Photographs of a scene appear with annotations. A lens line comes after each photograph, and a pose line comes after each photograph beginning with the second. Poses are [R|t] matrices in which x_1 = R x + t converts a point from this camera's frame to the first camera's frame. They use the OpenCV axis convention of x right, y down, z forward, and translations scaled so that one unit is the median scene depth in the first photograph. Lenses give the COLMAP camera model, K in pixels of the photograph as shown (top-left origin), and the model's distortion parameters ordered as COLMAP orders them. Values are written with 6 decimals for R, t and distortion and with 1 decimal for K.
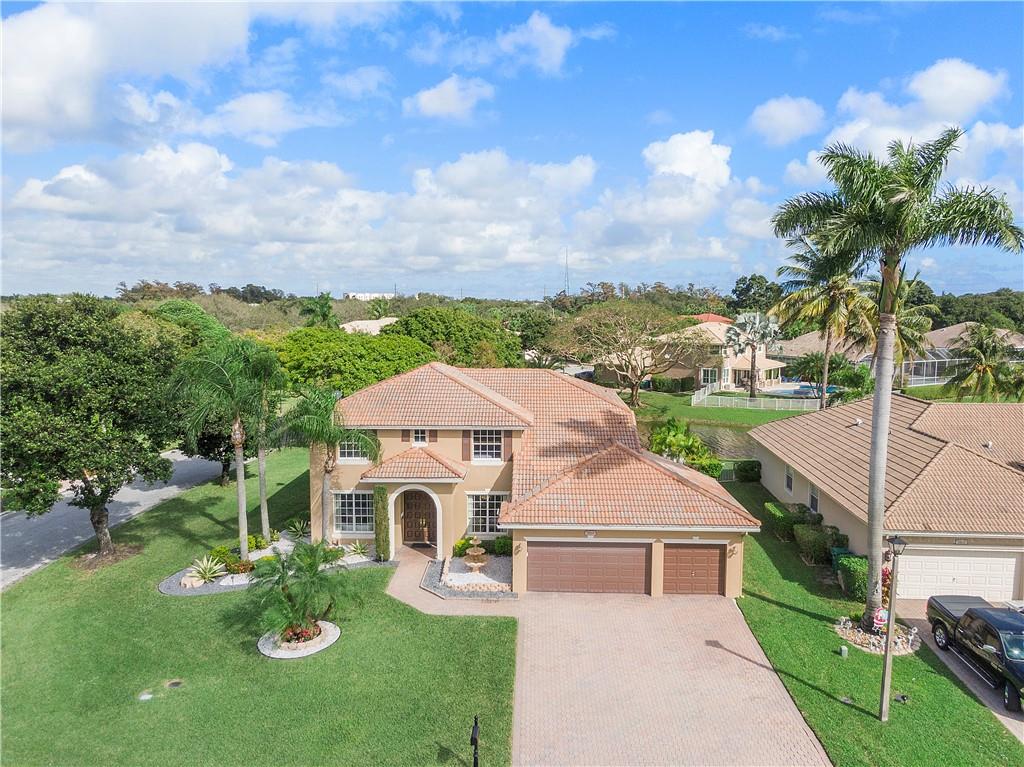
lens RADIAL K [[737.3, 0, 512.0], [0, 737.3, 383.5], [0, 0, 1]] dist [0.038906, -0.064167]
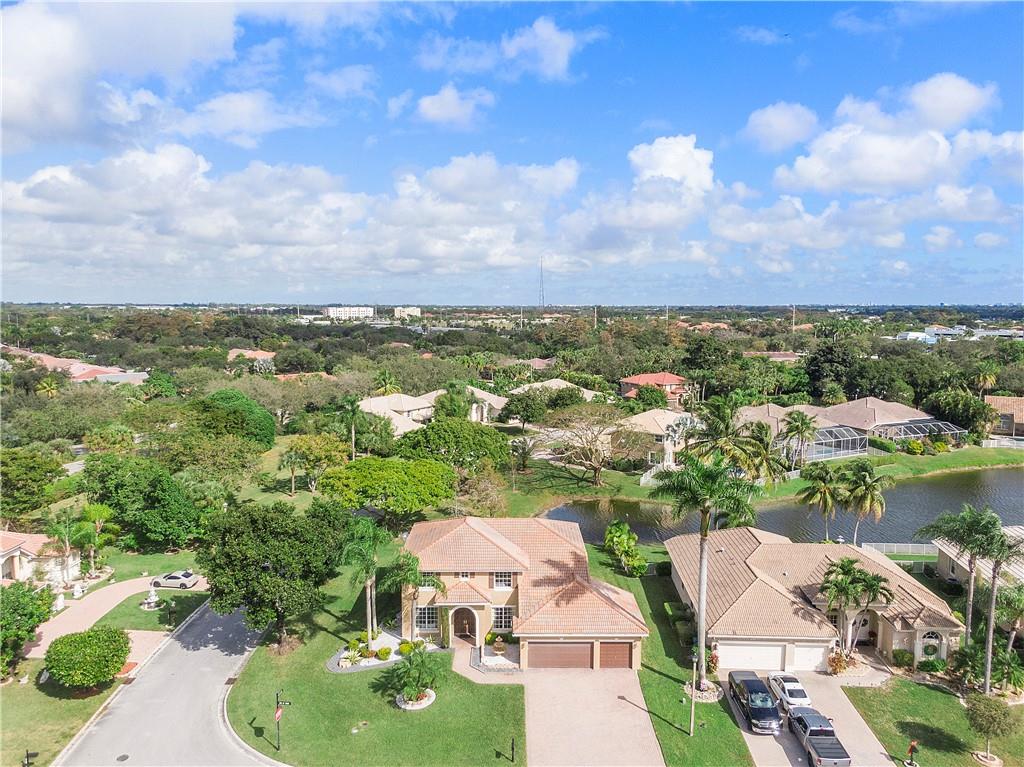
lens RADIAL K [[737.3, 0, 512.0], [0, 737.3, 383.5], [0, 0, 1]] dist [0.038906, -0.064167]
pose [[0.999450, -0.005173, 0.032753, -0.074484], [0.005211, 0.999986, -0.001094, -0.421162], [-0.032747, 0.001264, 0.999463, -0.844366]]
